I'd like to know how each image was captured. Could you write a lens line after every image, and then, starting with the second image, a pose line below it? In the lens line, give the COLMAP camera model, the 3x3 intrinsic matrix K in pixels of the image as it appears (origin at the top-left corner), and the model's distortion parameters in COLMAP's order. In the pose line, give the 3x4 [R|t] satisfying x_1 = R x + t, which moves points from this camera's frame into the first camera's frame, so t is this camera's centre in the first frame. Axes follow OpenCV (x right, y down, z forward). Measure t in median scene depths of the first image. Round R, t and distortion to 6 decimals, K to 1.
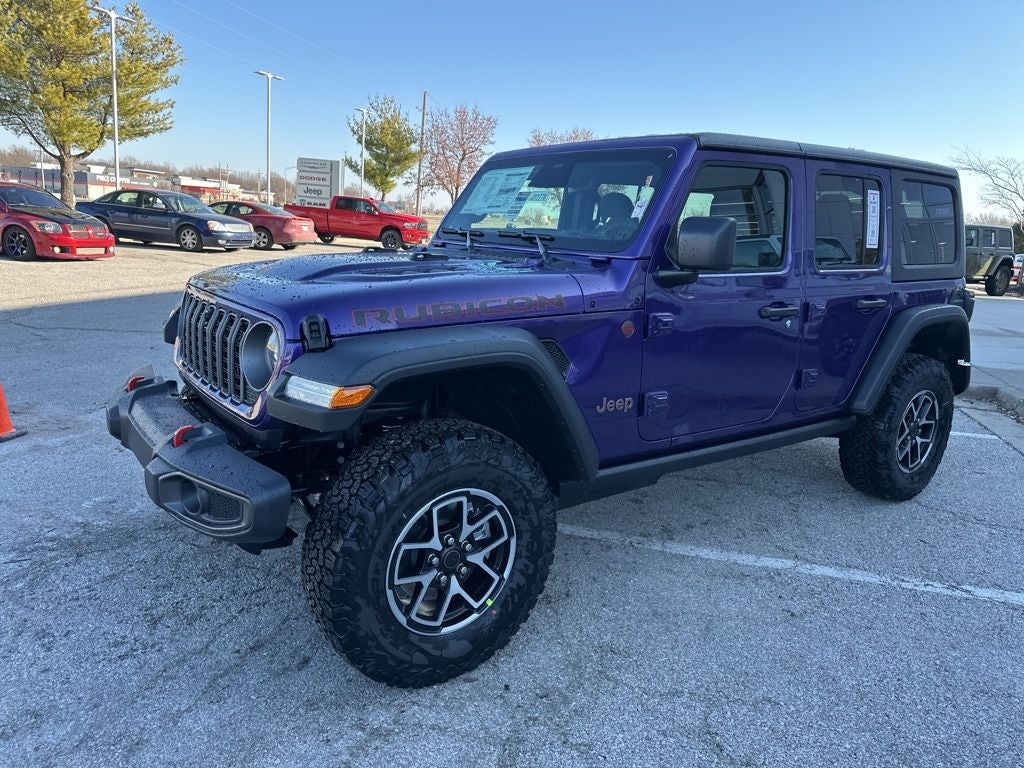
lens RADIAL K [[718.0, 0, 510.2], [0, 718.0, 384.6], [0, 0, 1]] dist [0.047702, -0.053824]
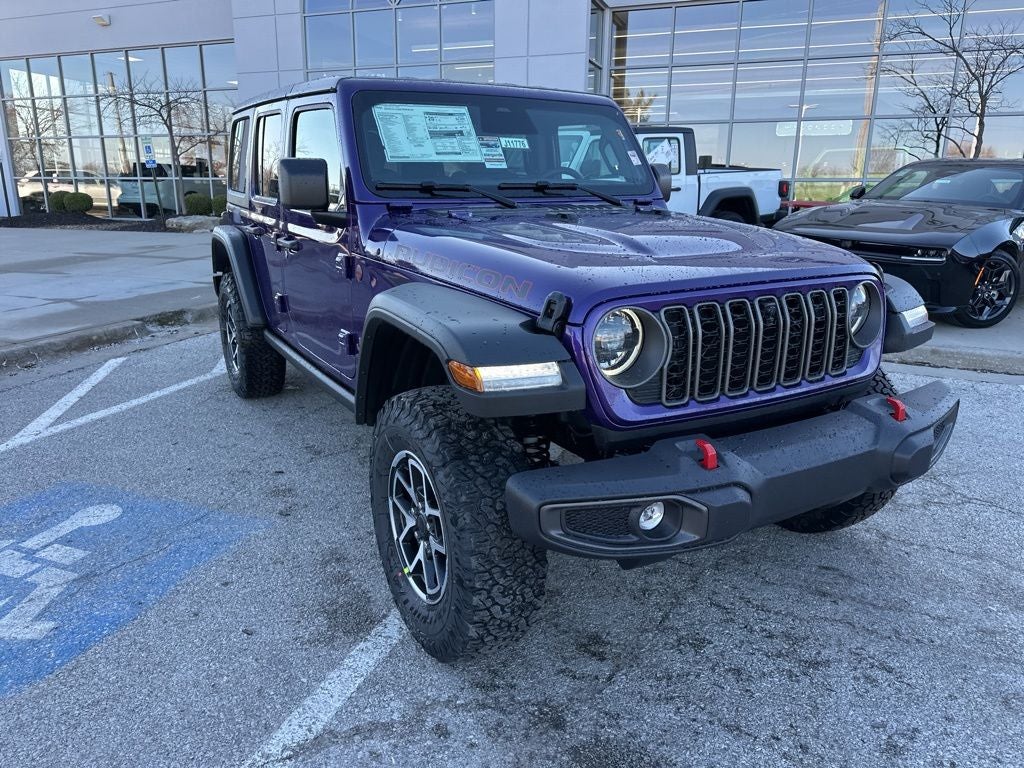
lens RADIAL K [[718.0, 0, 510.2], [0, 718.0, 384.6], [0, 0, 1]] dist [0.047702, -0.053824]
pose [[0.108840, -0.320389, 0.941013, -0.888145], [0.213883, 0.932013, 0.292586, -0.225275], [-0.970777, 0.169422, 0.169966, 0.826948]]
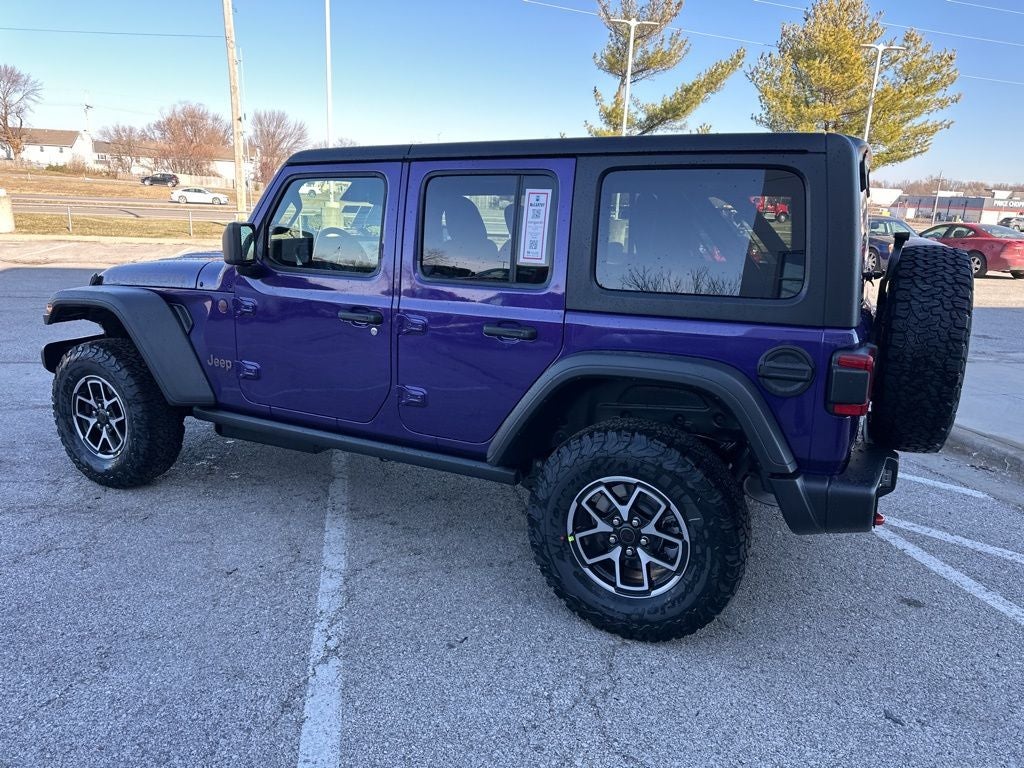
lens RADIAL K [[718.0, 0, 510.2], [0, 718.0, 384.6], [0, 0, 1]] dist [0.047702, -0.053824]
pose [[0.450852, 0.174856, -0.875304, 1.213010], [-0.205434, 0.974627, 0.088882, -0.125898], [0.868636, 0.139745, 0.475334, 0.638346]]
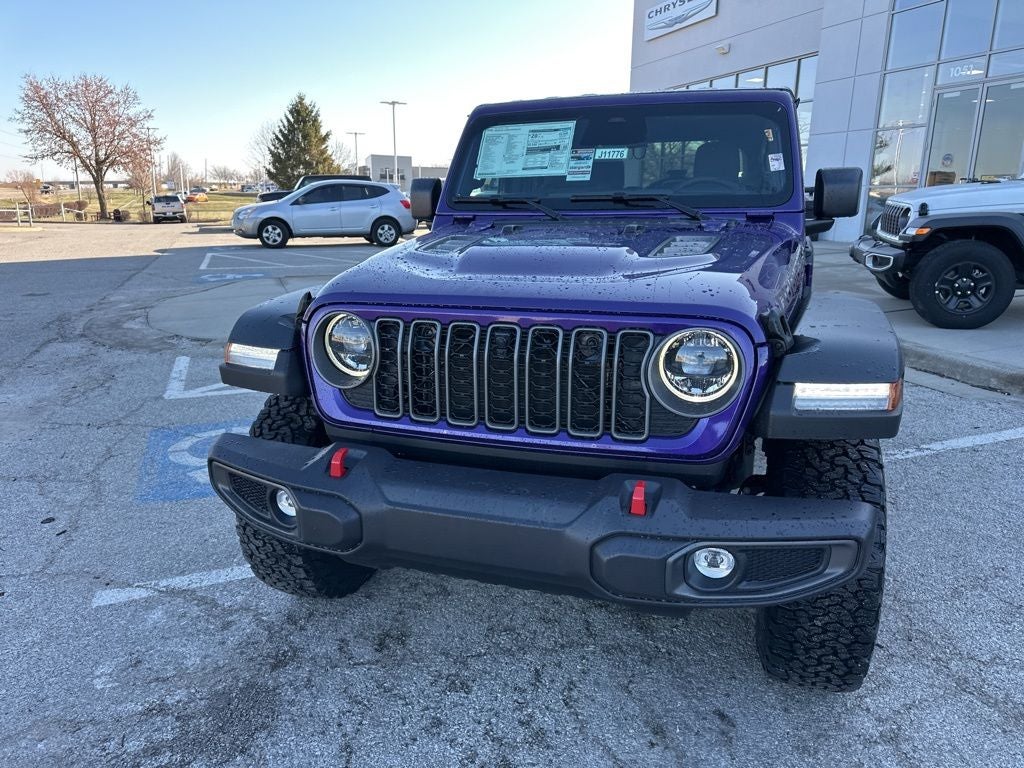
lens RADIAL K [[720.3, 0, 512.8], [0, 720.3, 380.2], [0, 0, 1]] dist [0.046190, -0.058882]
pose [[0.810962, -0.204906, 0.548045, -0.578110], [0.175965, 0.978722, 0.105549, -0.090940], [-0.558011, 0.010841, 0.829763, 0.282544]]
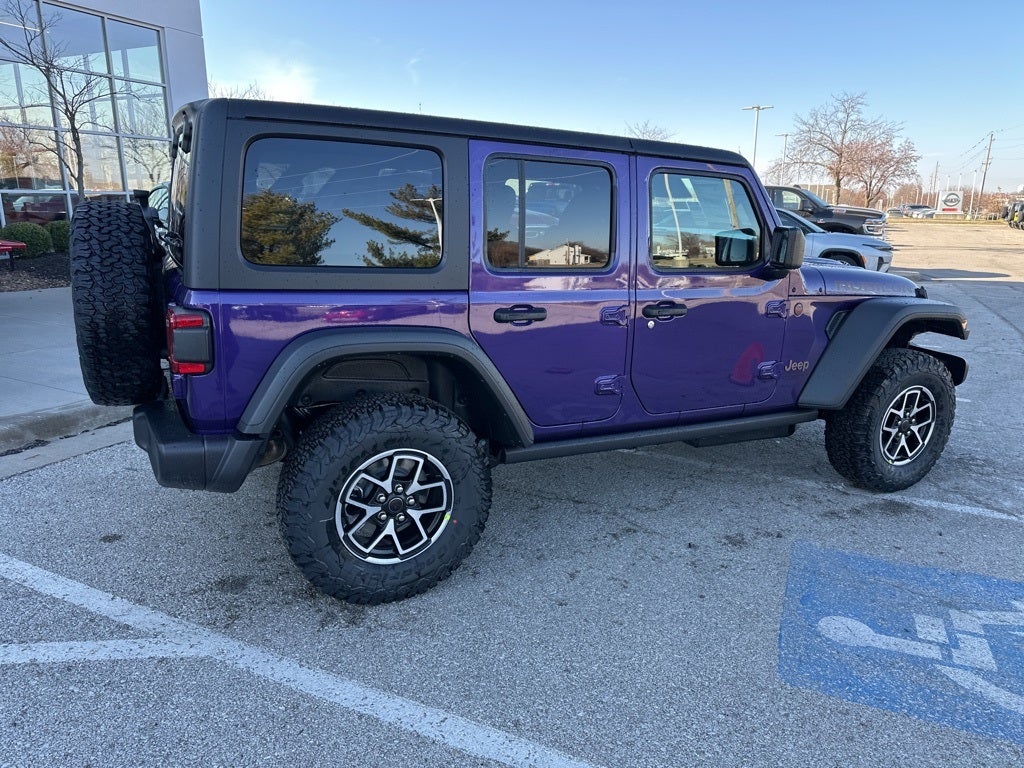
lens RADIAL K [[715.2, 0, 510.5], [0, 715.2, 387.4], [0, 0, 1]] dist [0.057005, -0.067332]
pose [[-0.982761, -0.119264, 0.141272, 0.108442], [-0.041691, 0.887393, 0.459125, -0.499663], [-0.180121, 0.445321, -0.877067, 2.117389]]
